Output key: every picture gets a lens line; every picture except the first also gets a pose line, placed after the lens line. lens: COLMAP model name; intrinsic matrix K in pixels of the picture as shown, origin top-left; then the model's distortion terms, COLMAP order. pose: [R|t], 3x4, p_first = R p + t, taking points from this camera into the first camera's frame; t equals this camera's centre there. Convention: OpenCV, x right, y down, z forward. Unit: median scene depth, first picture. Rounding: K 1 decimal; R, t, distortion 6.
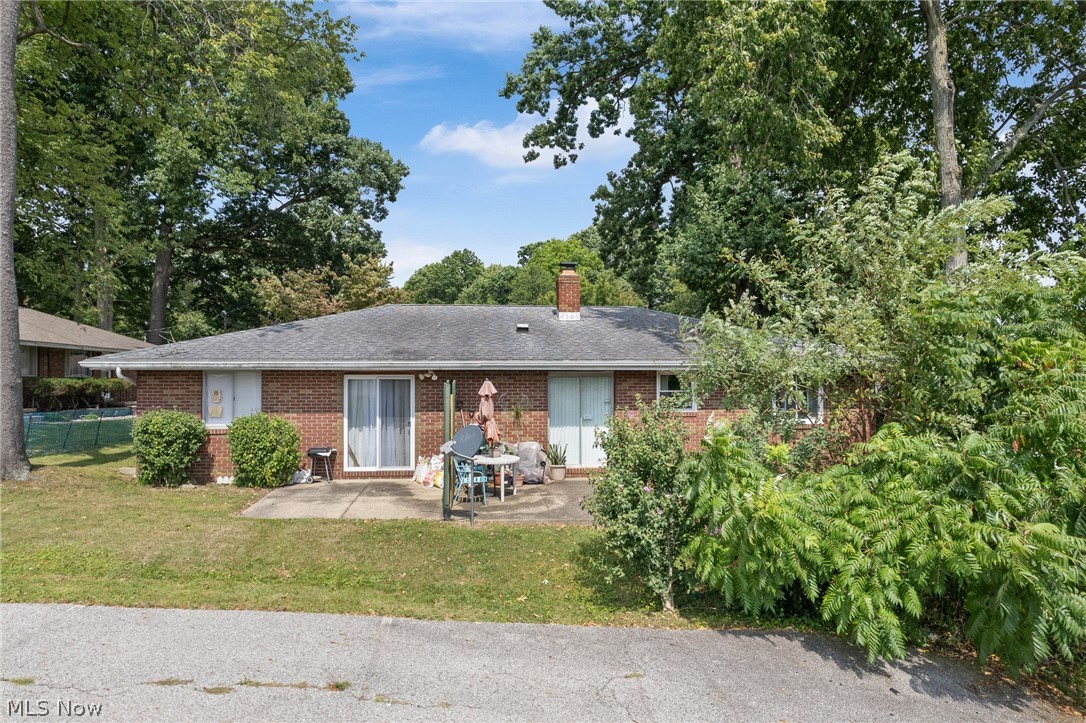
lens RADIAL K [[707.1, 0, 572.2], [0, 707.1, 358.1], [0, 0, 1]] dist [-0.053569, 0.002294]
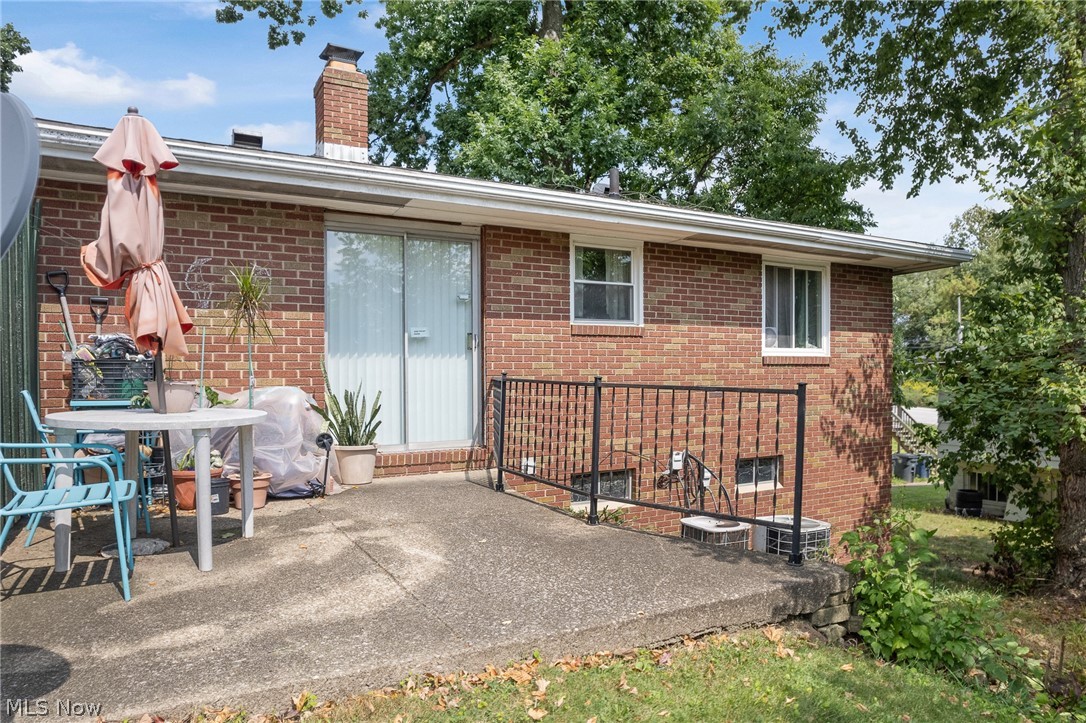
lens RADIAL K [[710.3, 0, 560.7], [0, 710.3, 393.5], [0, 0, 1]] dist [-0.033742, 0.000395]
pose [[0.926427, -0.018262, 0.376032, -0.063790], [0.003219, 0.999171, 0.040594, 0.109386], [-0.376461, -0.036397, 0.925717, 0.611140]]
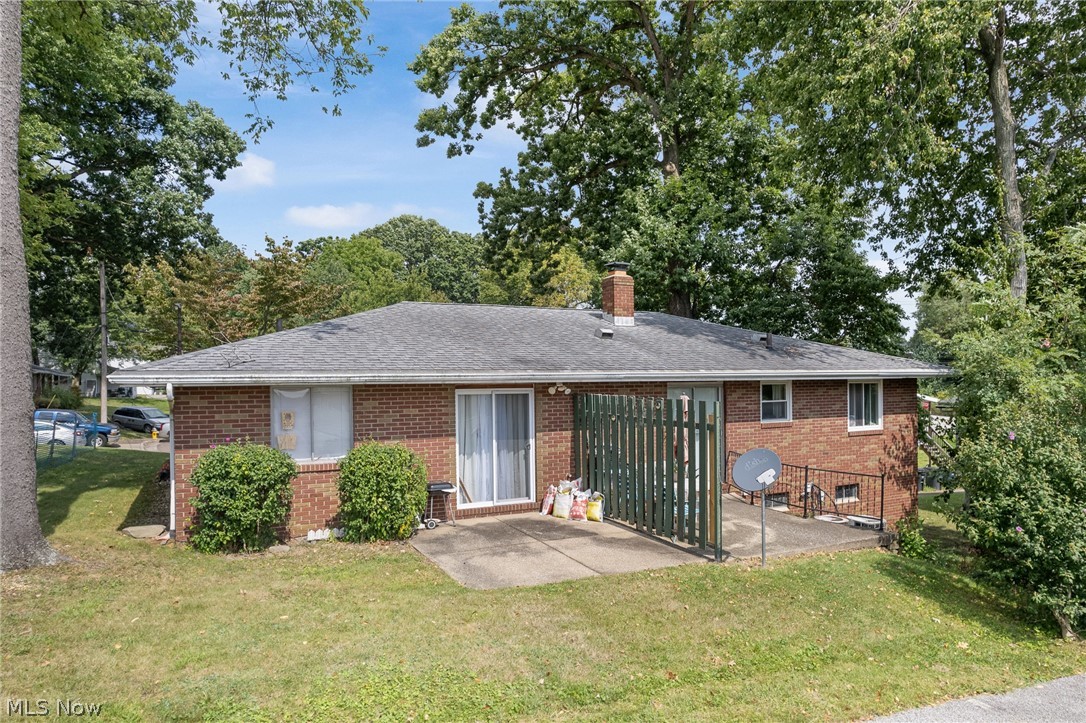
lens RADIAL K [[707.1, 0, 572.2], [0, 707.1, 358.1], [0, 0, 1]] dist [-0.053569, 0.002294]
pose [[0.938301, 0.002052, 0.345815, -0.482233], [-0.000882, 0.999993, -0.003539, -0.009148], [-0.345819, 0.003015, 0.938296, 0.201239]]
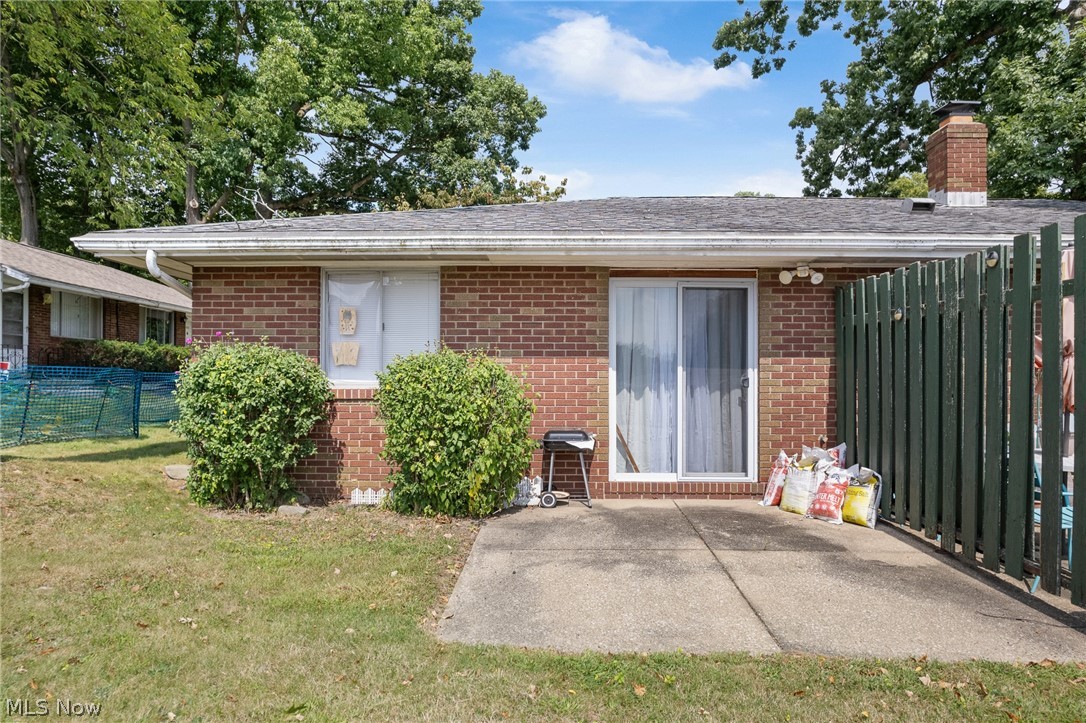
lens RADIAL K [[728.4, 0, 564.5], [0, 728.4, 368.0], [0, 0, 1]] dist [-0.035475, 0.001959]
pose [[0.989995, 0.004670, -0.141025, -0.288066], [-0.003054, 0.999927, 0.011670, 0.079938], [0.141069, -0.011122, 0.989937, 0.517846]]
